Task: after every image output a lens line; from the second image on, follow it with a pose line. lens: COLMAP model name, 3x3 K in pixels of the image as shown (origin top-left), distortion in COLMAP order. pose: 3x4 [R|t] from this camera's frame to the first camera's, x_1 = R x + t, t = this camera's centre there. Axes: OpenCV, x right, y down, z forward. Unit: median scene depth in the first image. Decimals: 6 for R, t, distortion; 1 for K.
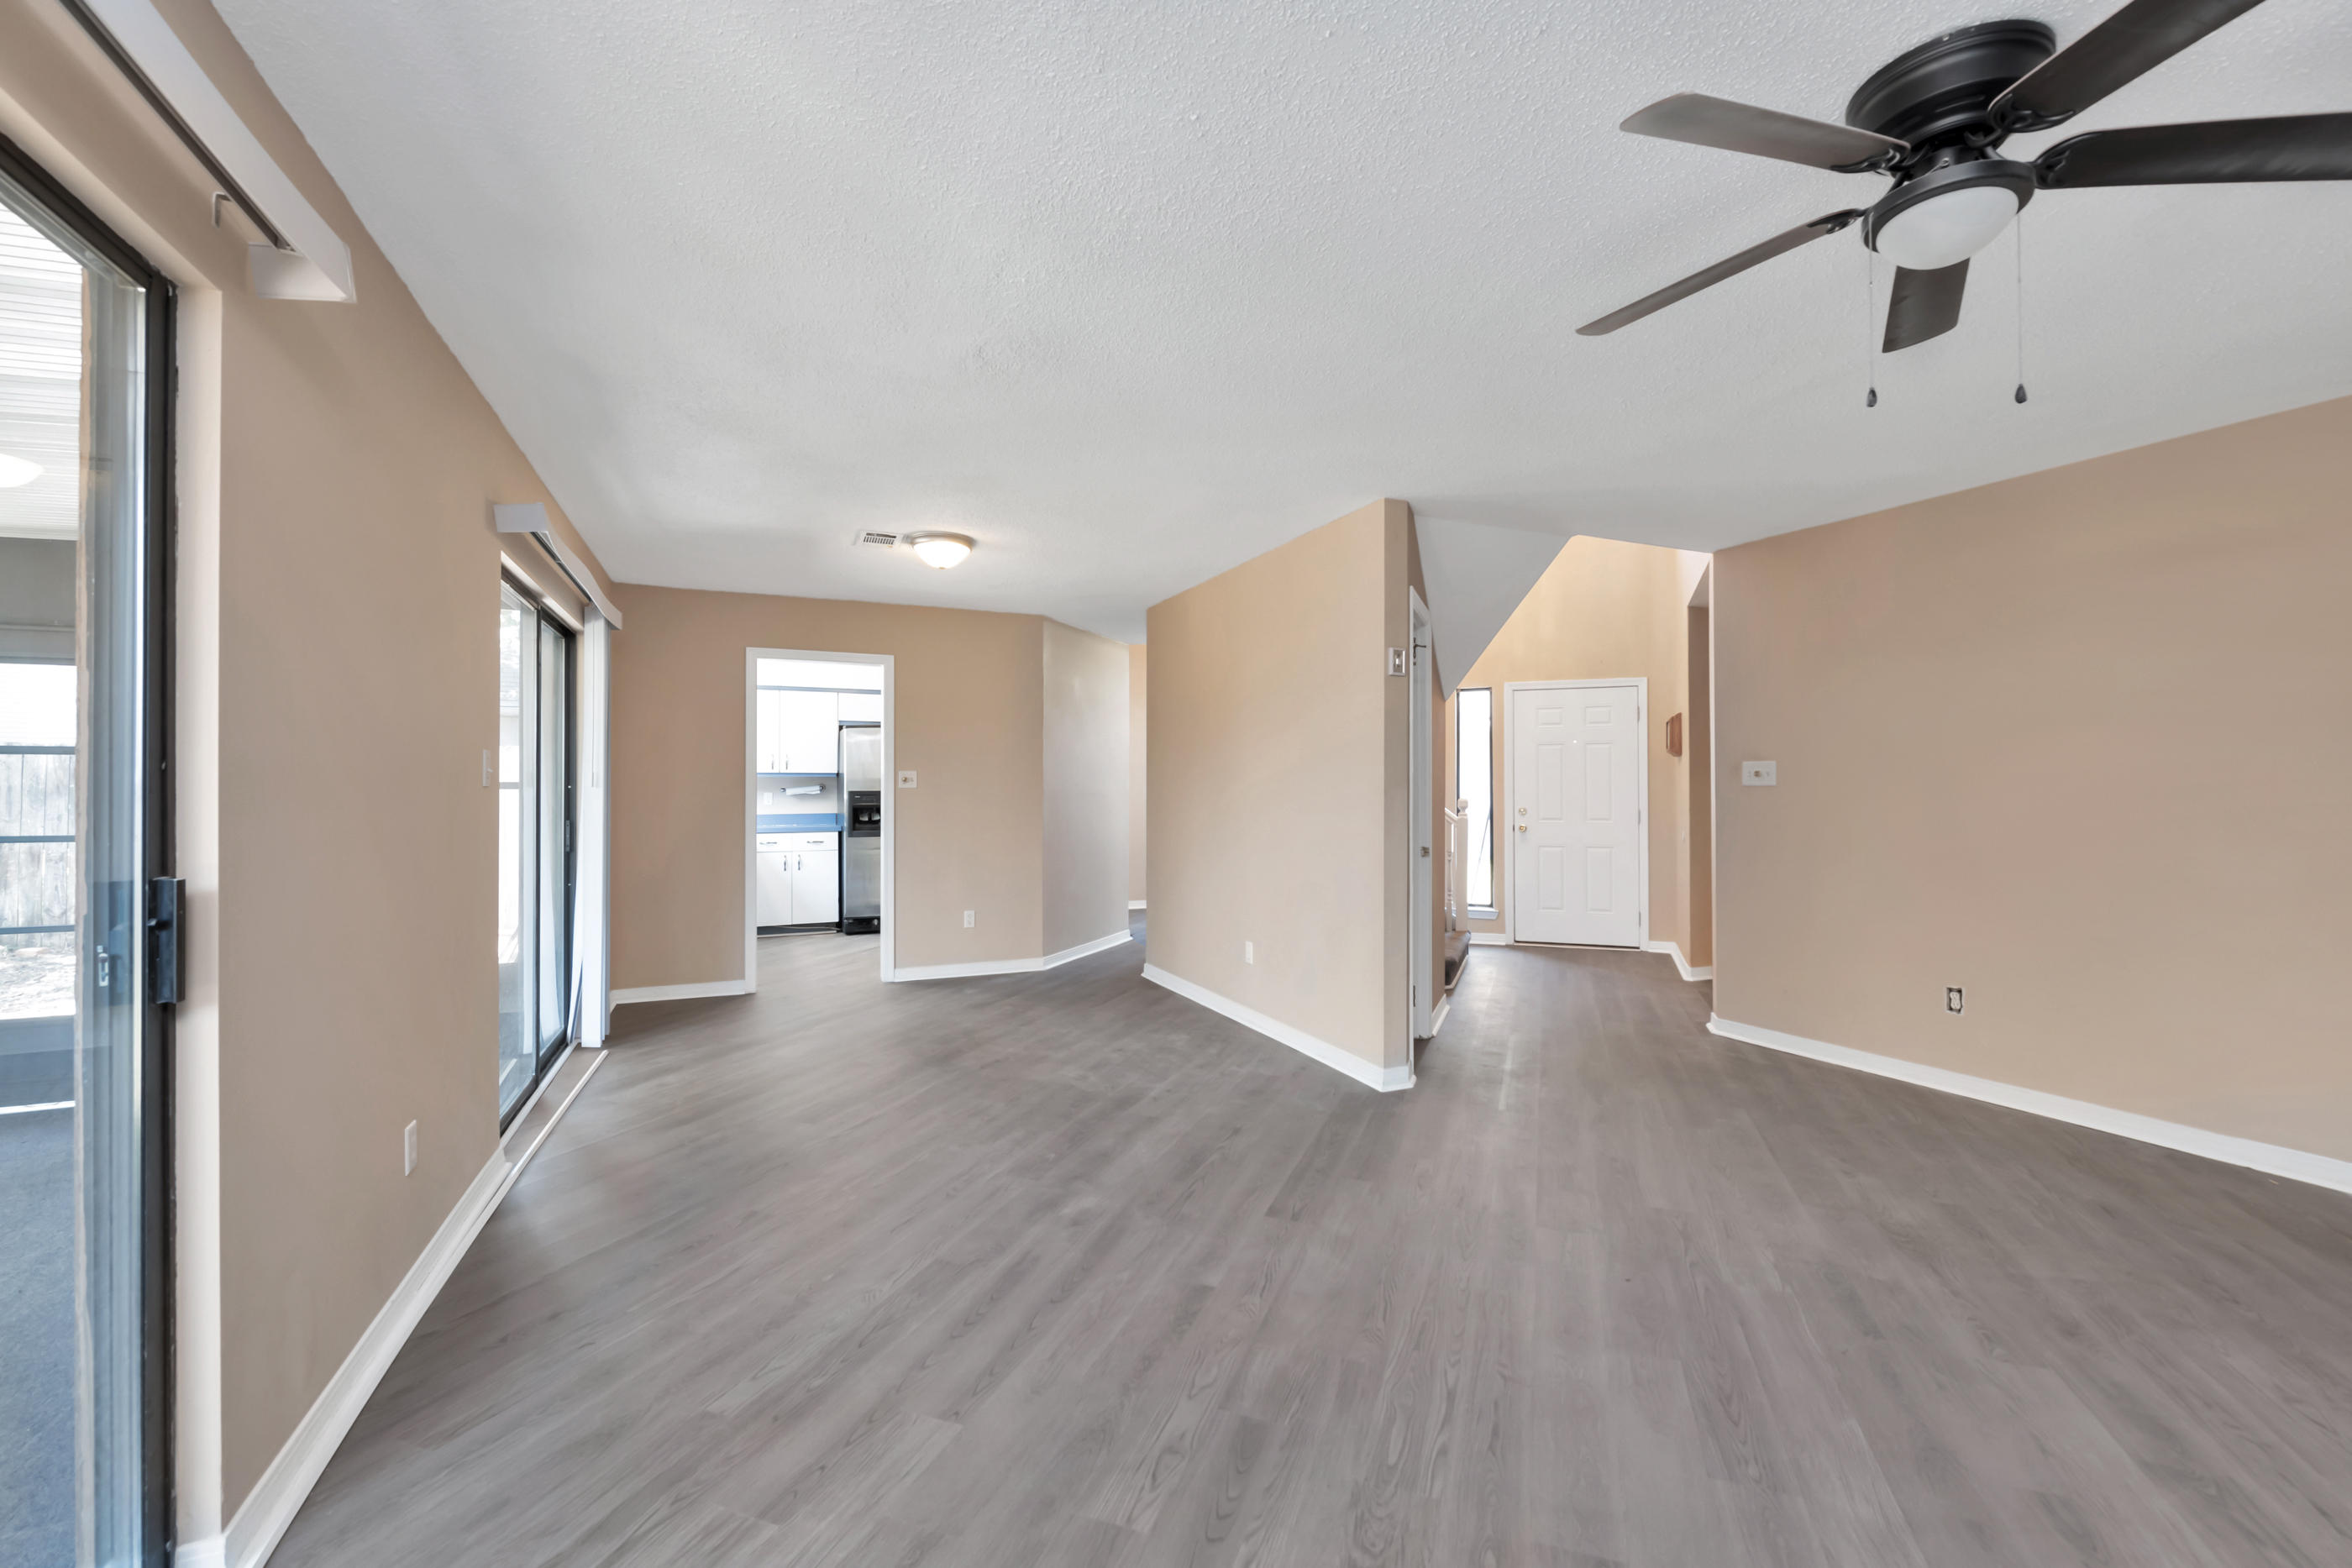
lens RADIAL K [[978.4, 0, 1176.5], [0, 978.4, 784.5], [0, 0, 1]] dist [0.001067, -0.001403]
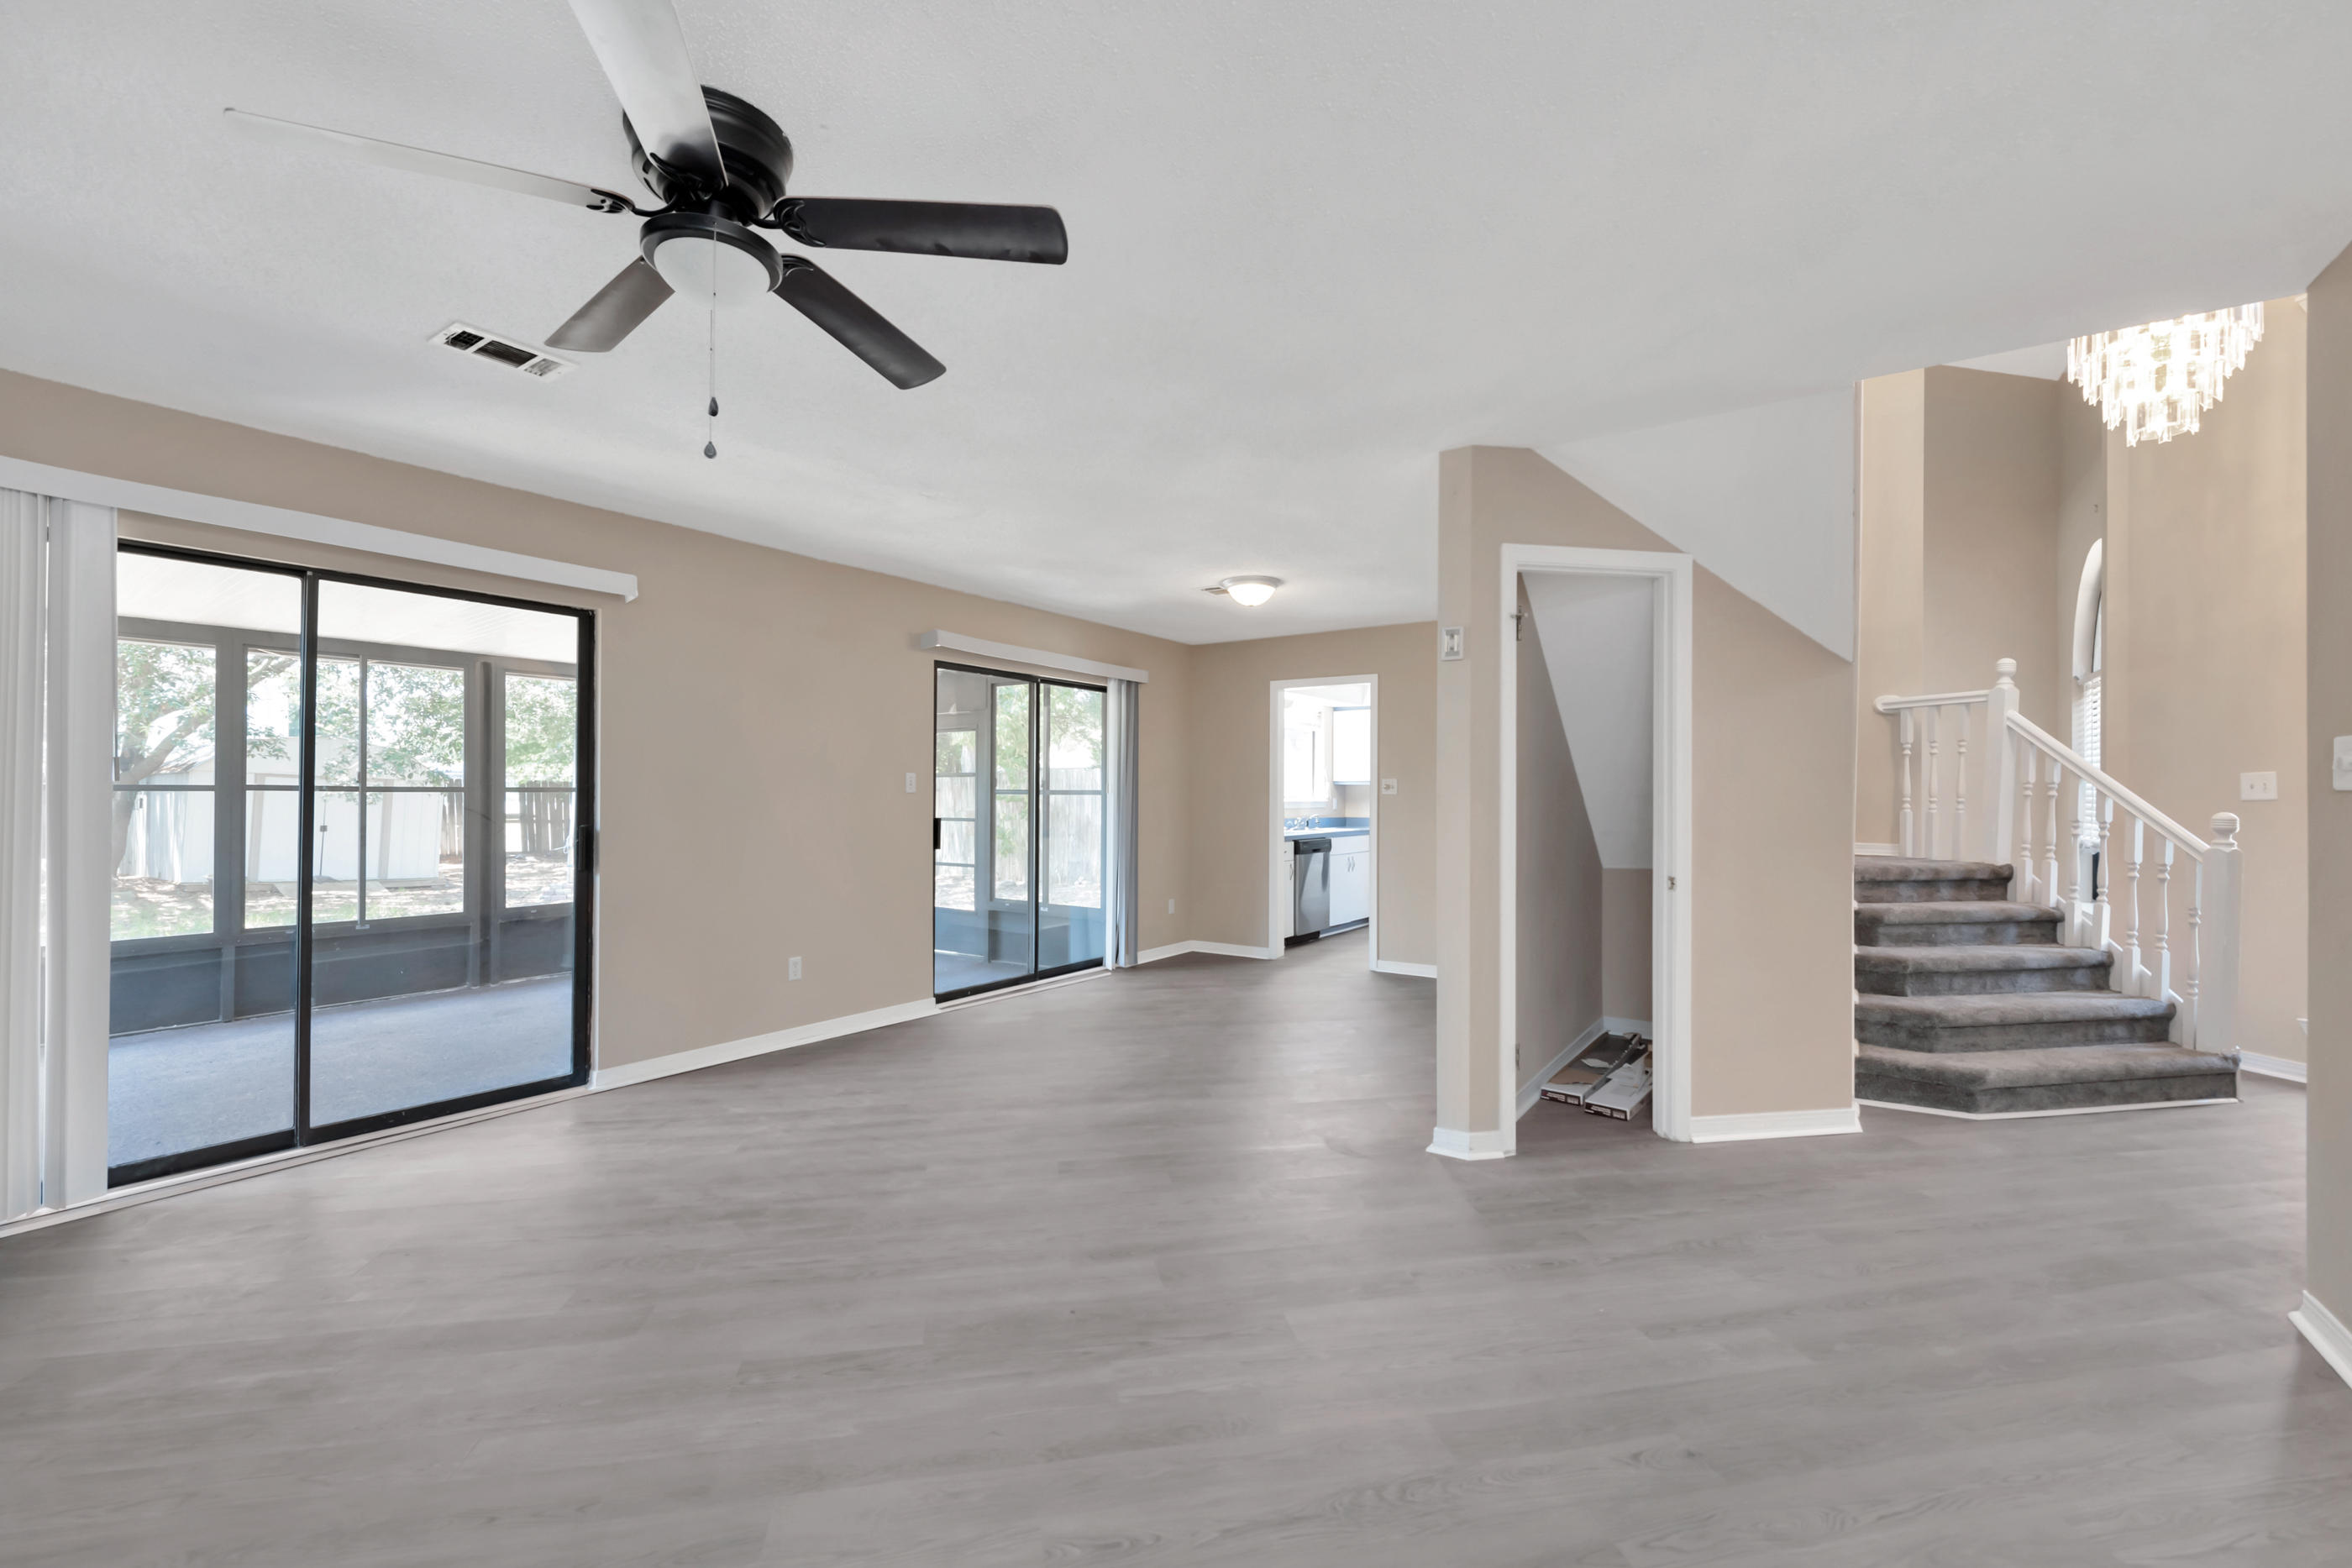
lens RADIAL K [[978.4, 0, 1171.9], [0, 978.4, 788.6], [0, 0, 1]] dist [0.001067, -0.001403]
pose [[0.516352, -0.003687, -0.856369, 1.213319], [-0.000200, 0.999990, -0.004426, 0.003567], [0.856377, 0.002456, 0.516346, 0.542175]]
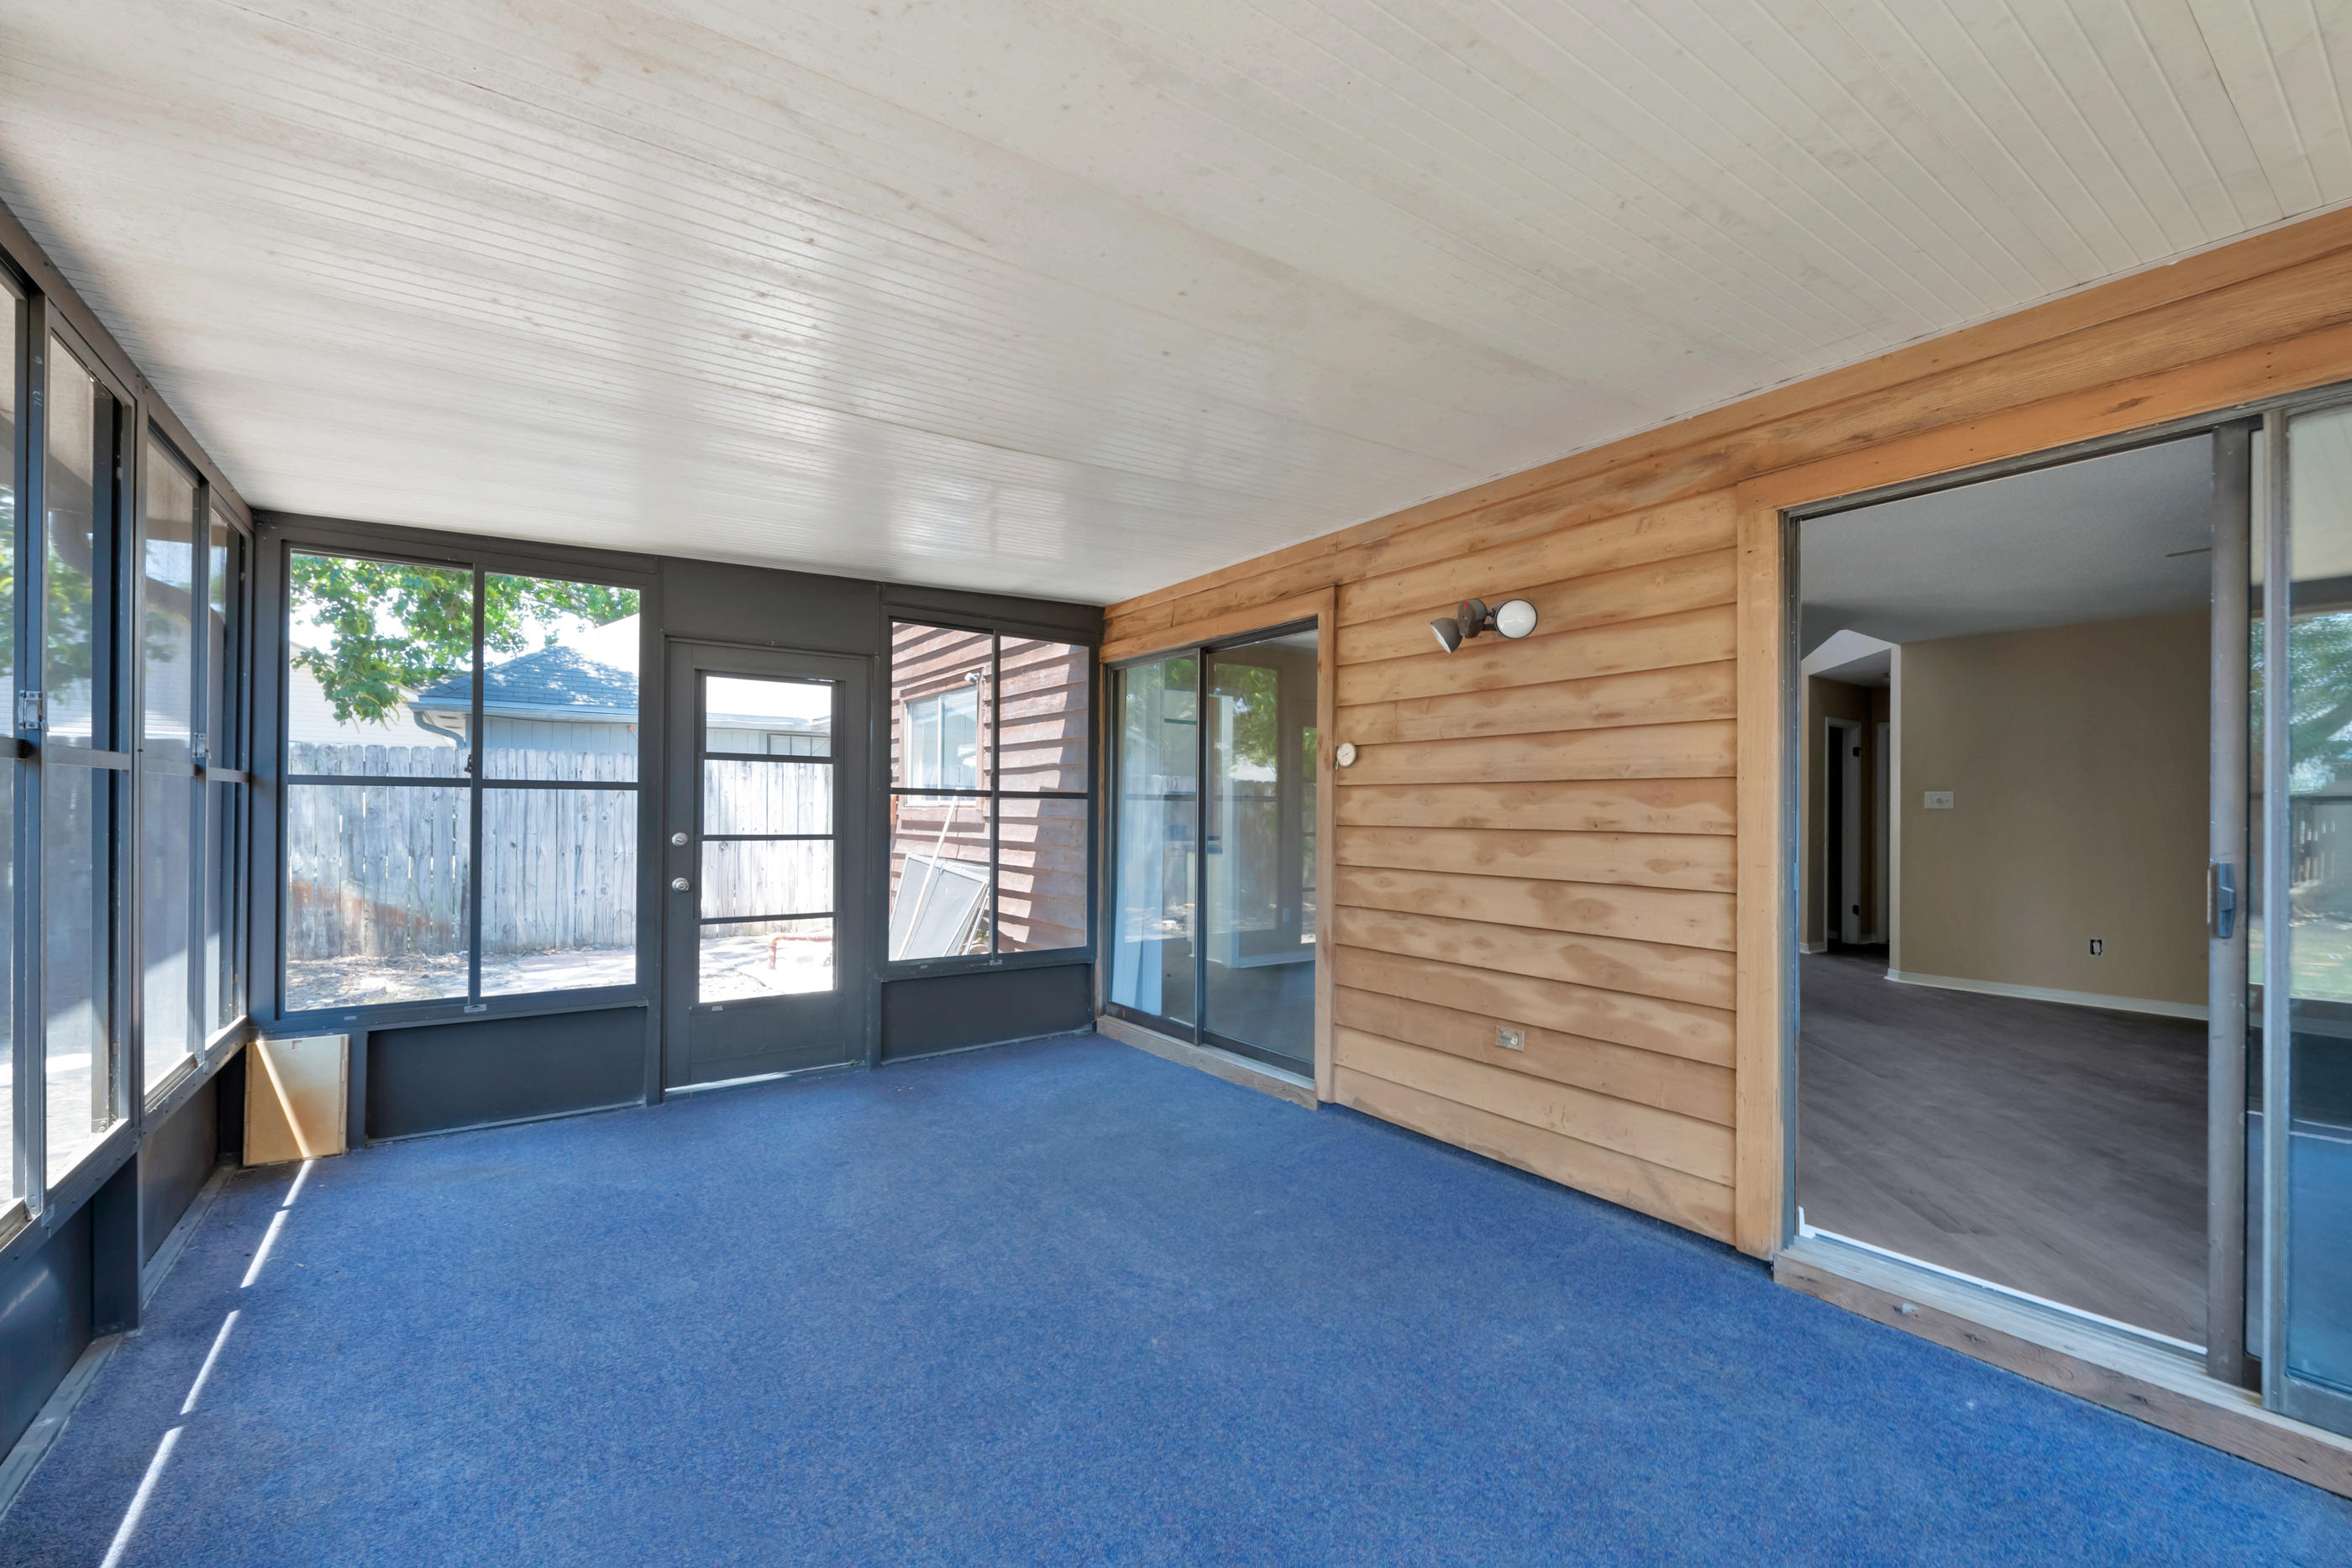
lens RADIAL K [[965.3, 0, 1187.9], [0, 965.3, 804.5], [0, 0, 1]] dist [0.001619, -0.000316]
pose [[0.976636, 0.013589, 0.214469, -1.403442], [-0.013194, 0.999908, -0.003271, 0.024676], [-0.214493, 0.000365, 0.976725, -0.291696]]
